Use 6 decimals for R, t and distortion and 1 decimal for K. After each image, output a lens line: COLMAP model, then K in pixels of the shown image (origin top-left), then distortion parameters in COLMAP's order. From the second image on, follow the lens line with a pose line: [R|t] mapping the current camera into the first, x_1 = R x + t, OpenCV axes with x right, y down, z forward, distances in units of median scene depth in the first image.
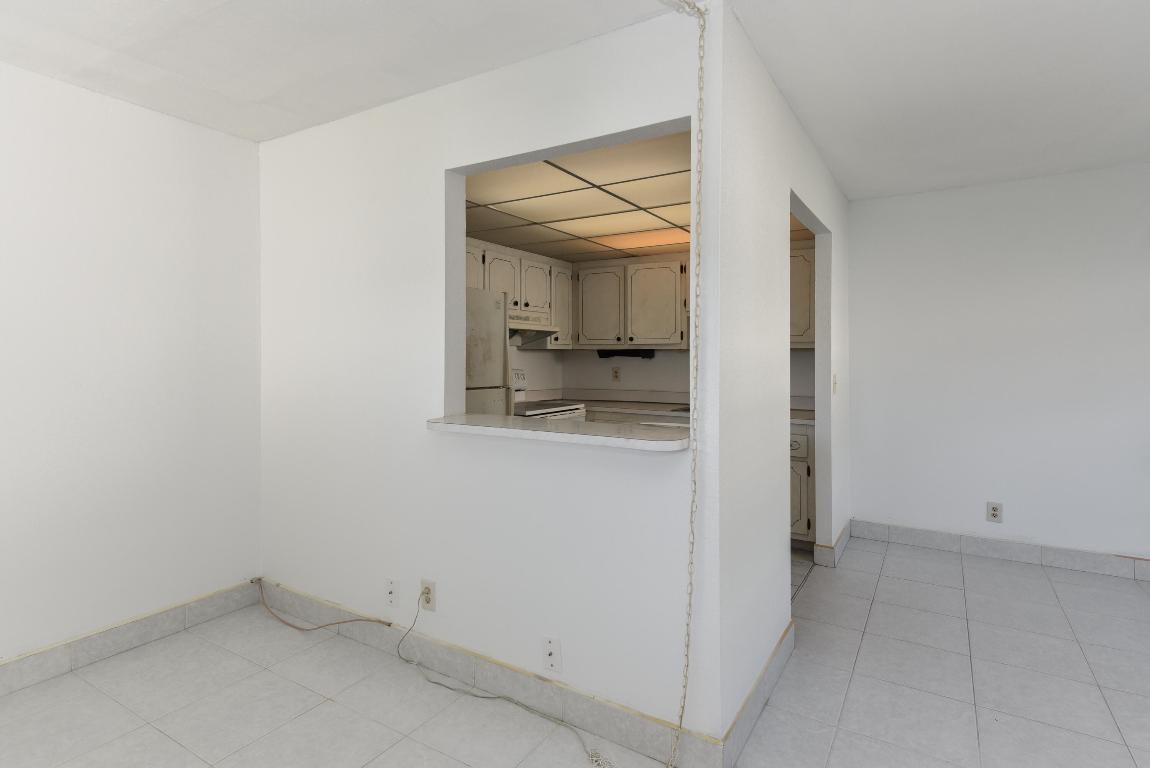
lens RADIAL K [[581.2, 0, 583.4], [0, 581.2, 357.2], [0, 0, 1]] dist [0.011976, 0.001460]
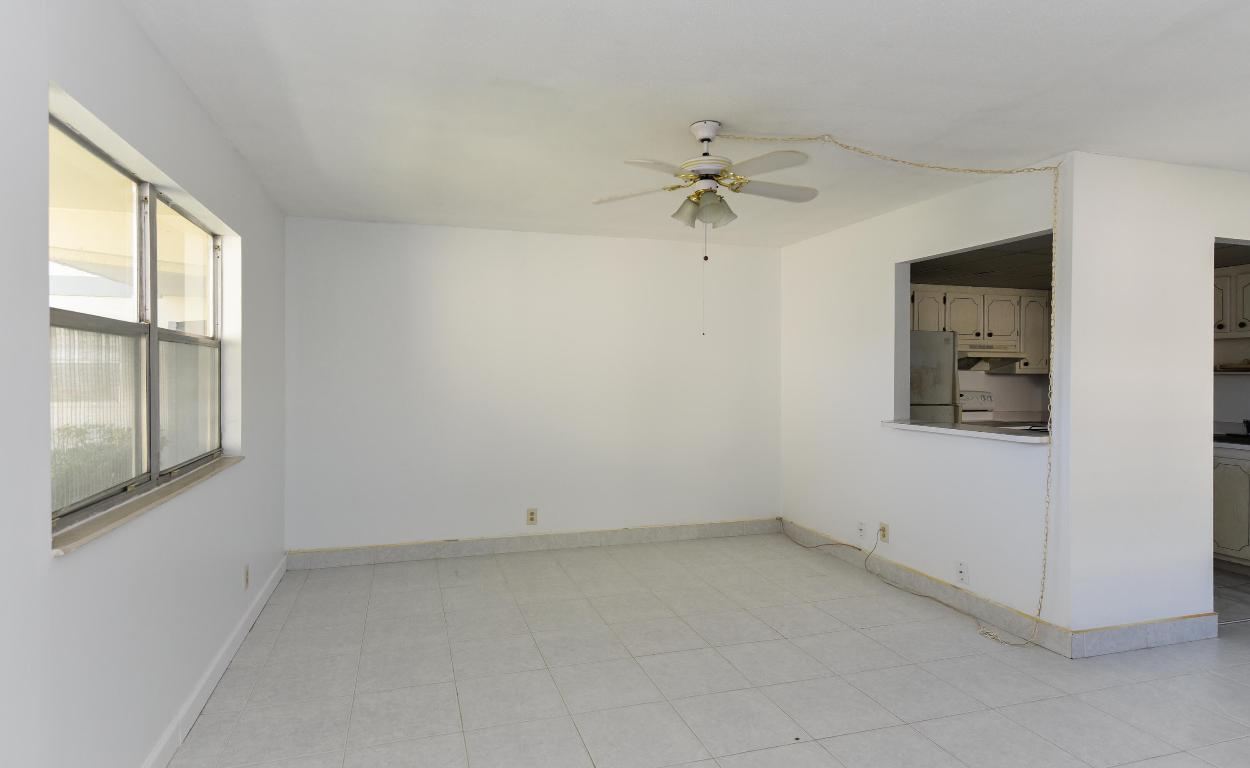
lens RADIAL K [[657.3, 0, 615.0], [0, 657.3, 373.6], [0, 0, 1]] dist [0.028987, -0.000146]
pose [[0.760218, 0.000547, -0.649668, 0.286176], [-0.003638, 0.999988, -0.003416, -0.011477], [0.649658, 0.004960, 0.760210, -0.698094]]
